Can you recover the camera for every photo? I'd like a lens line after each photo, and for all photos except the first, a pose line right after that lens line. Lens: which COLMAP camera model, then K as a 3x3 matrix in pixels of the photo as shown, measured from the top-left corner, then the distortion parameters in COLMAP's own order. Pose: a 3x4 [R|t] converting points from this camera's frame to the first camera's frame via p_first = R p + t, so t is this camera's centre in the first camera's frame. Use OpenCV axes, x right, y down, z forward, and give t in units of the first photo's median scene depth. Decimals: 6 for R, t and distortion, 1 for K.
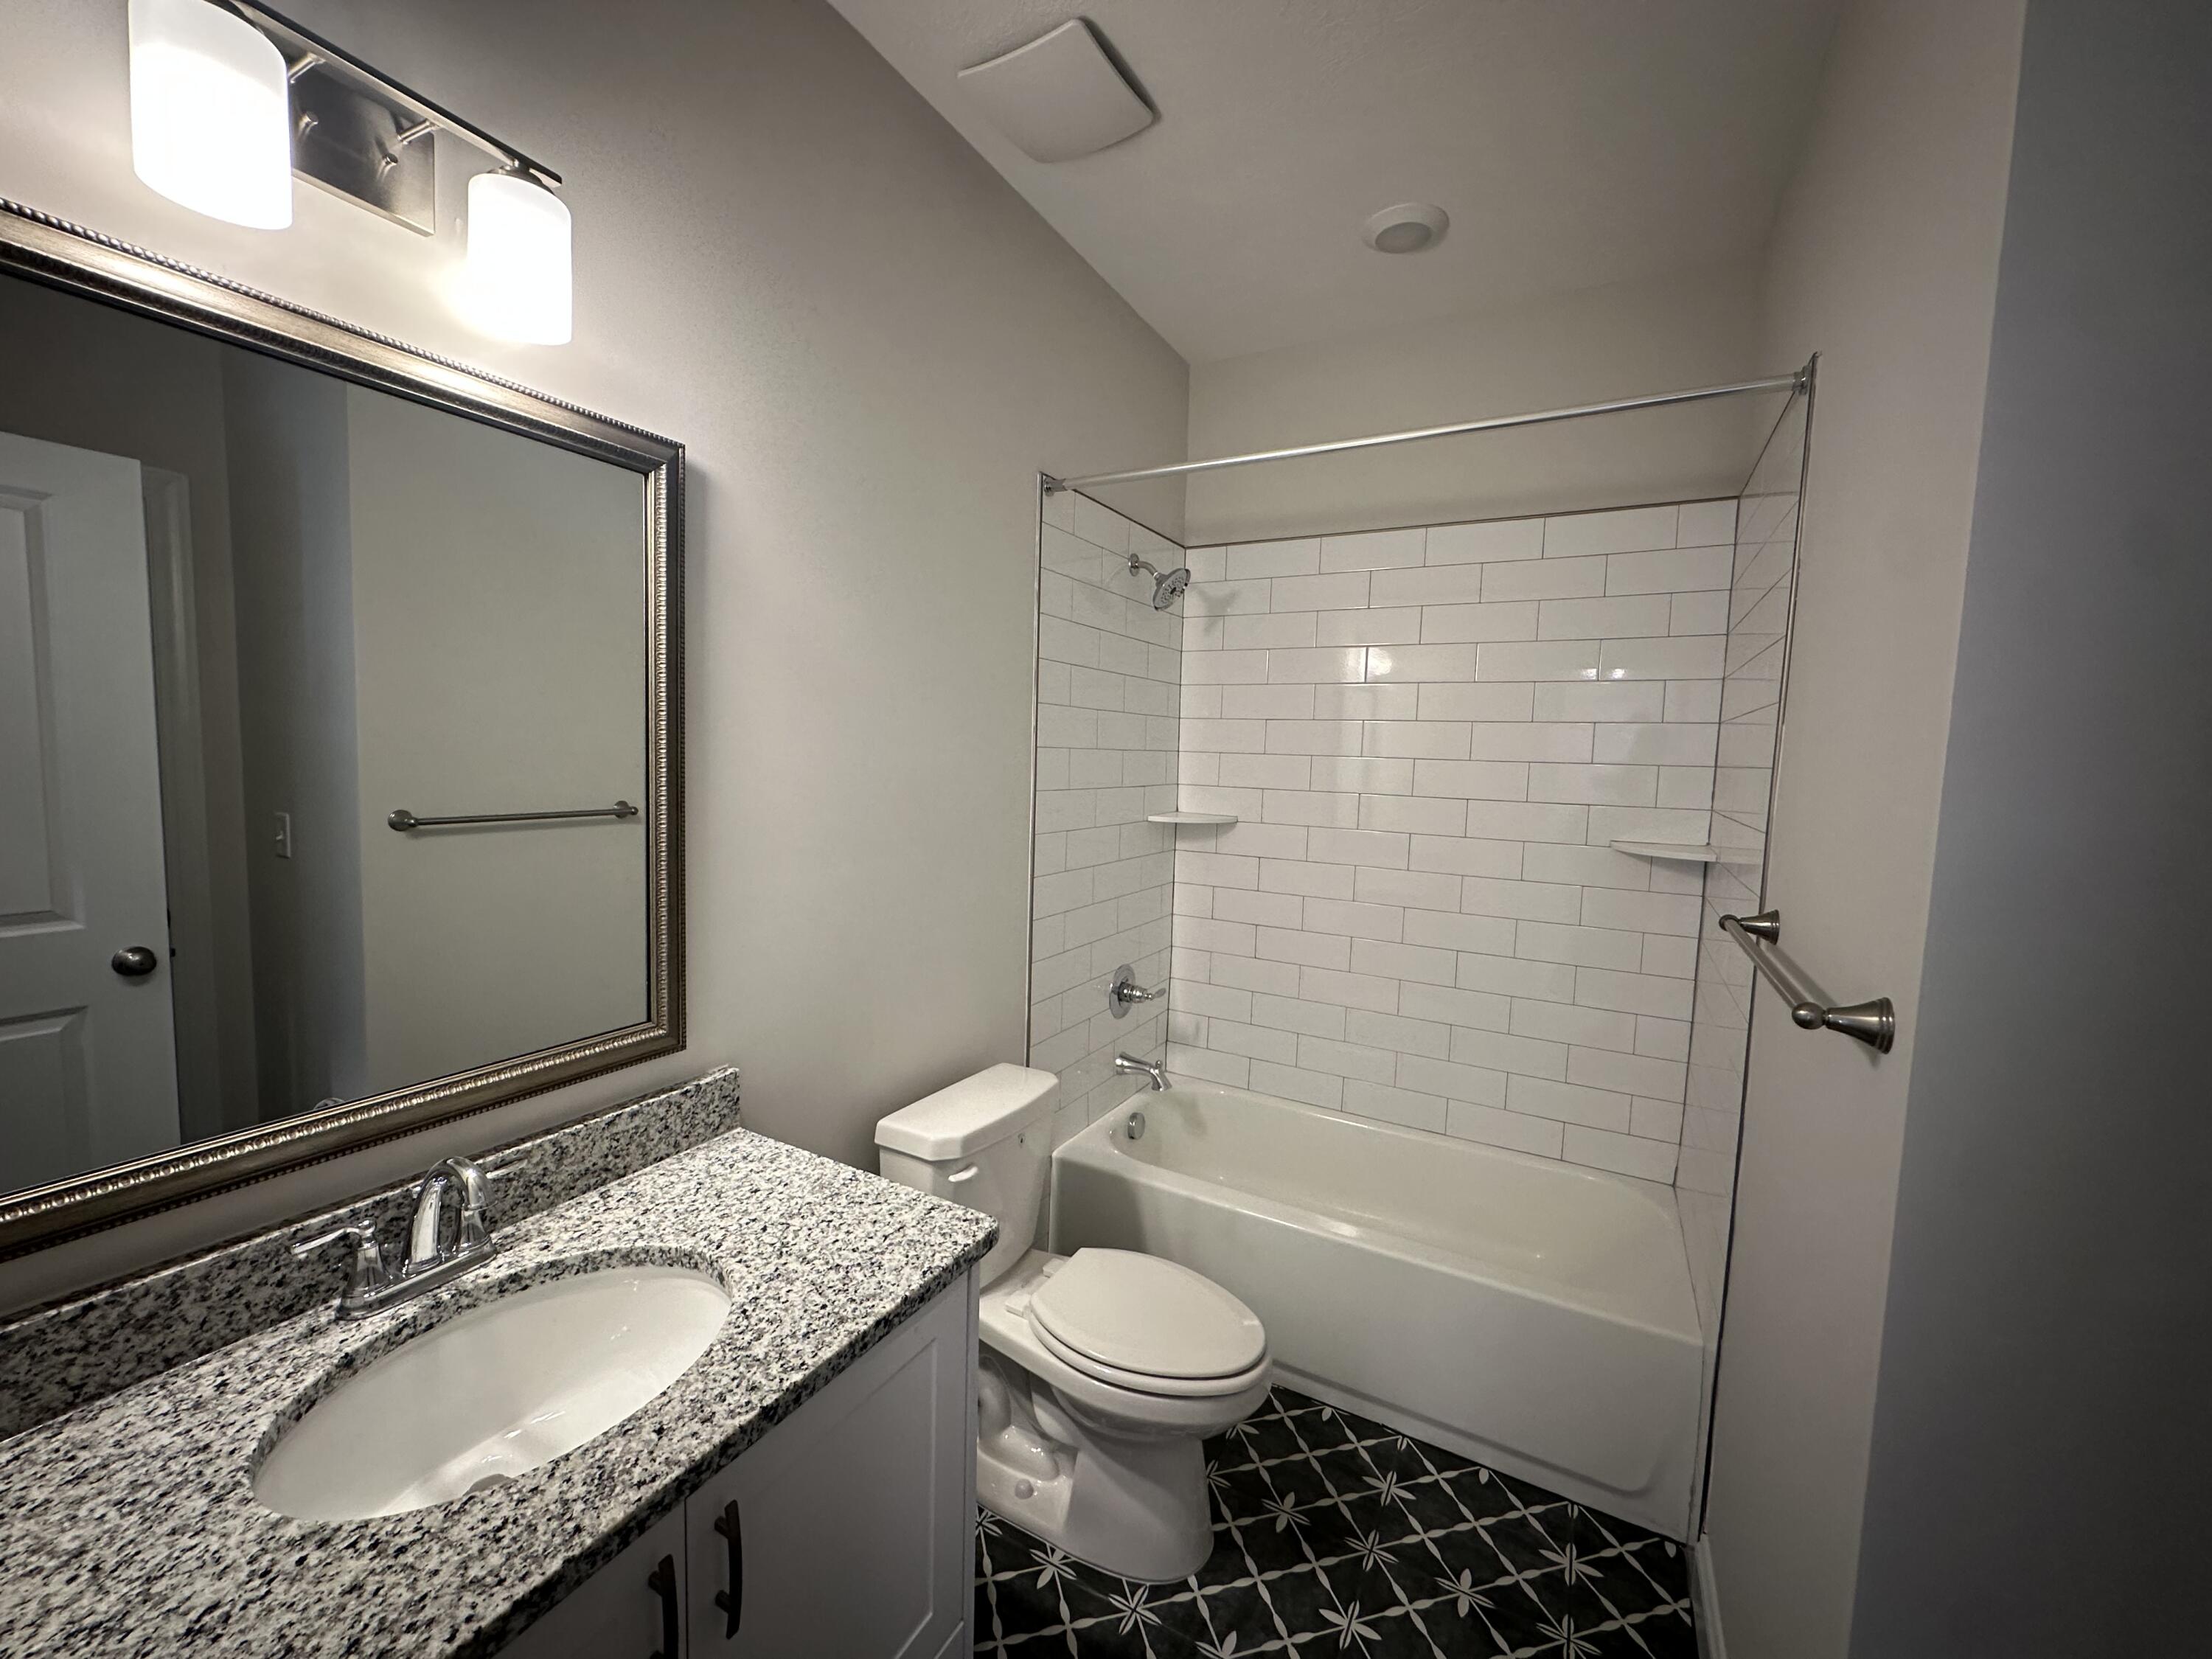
lens RADIAL K [[882.8, 0, 1092.3], [0, 882.8, 815.6], [0, 0, 1]] dist [-0.001960, 0.000634]
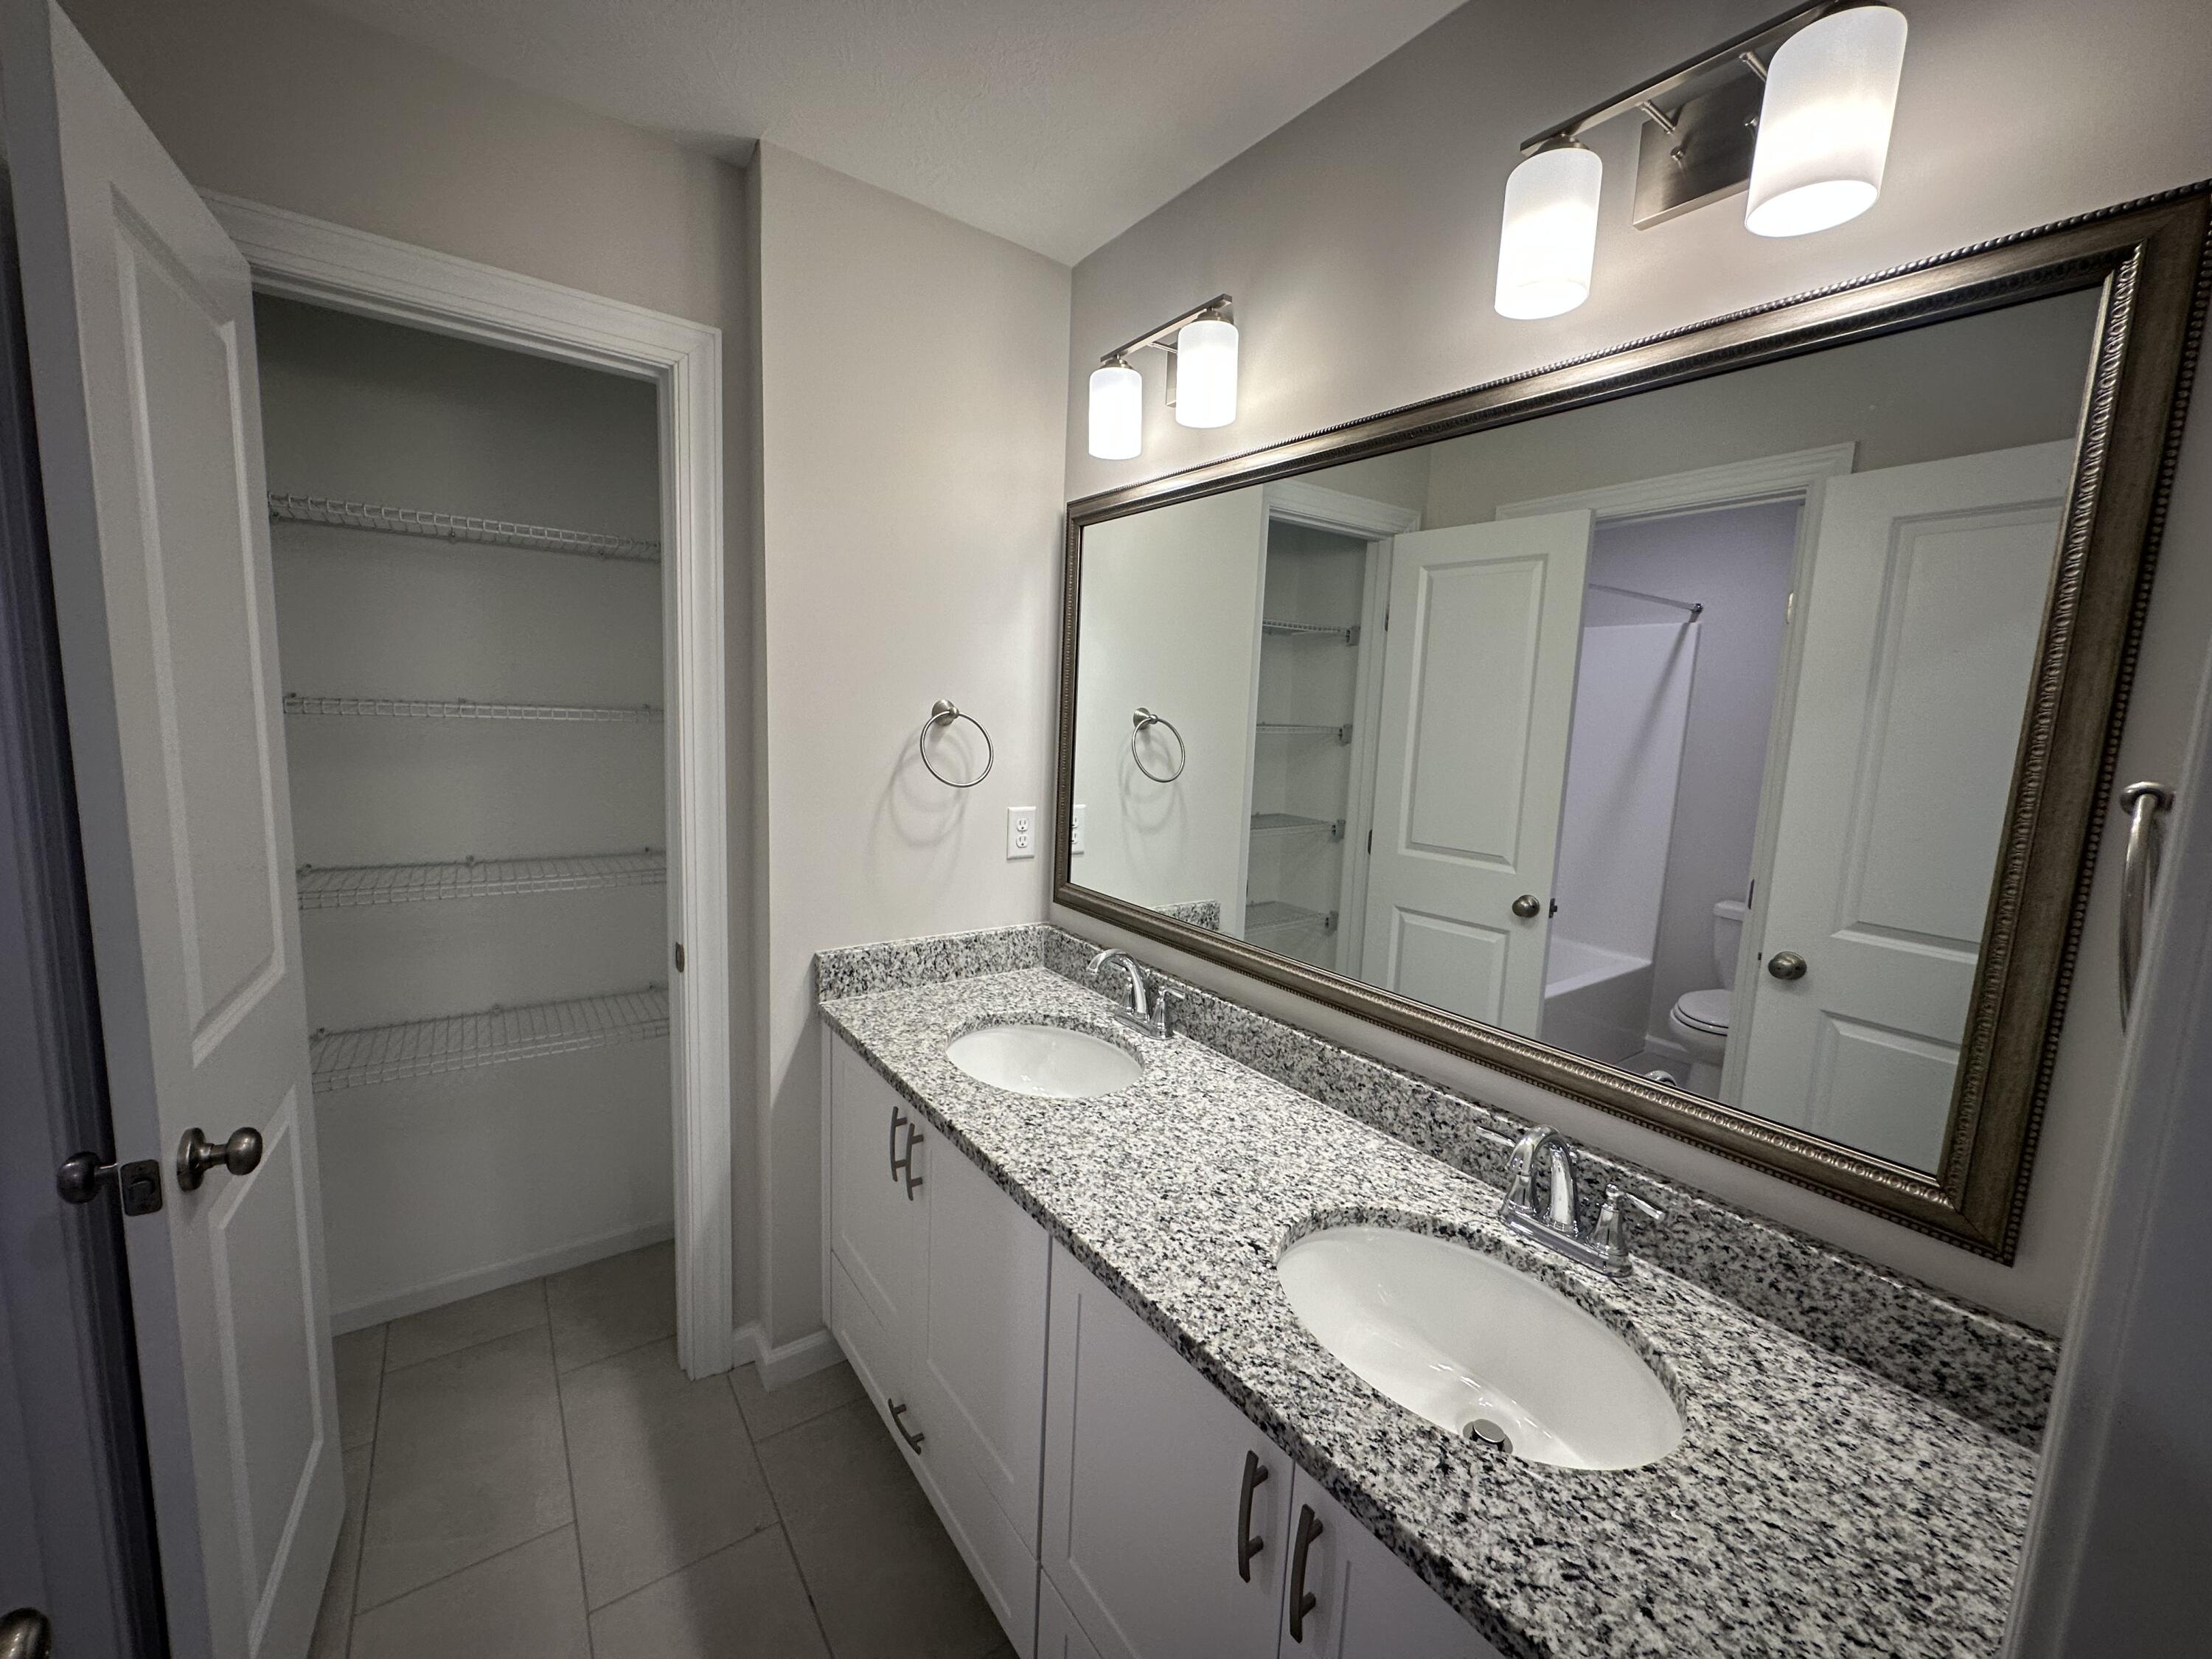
lens RADIAL K [[882.8, 0, 1101.9], [0, 882.8, 828.1], [0, 0, 1]] dist [-0.001960, 0.000634]
pose [[-0.436461, 0.069984, -0.896997, 0.394302], [-0.137238, 0.980126, 0.143247, -0.032523], [0.889195, 0.185624, -0.418182, 0.860068]]
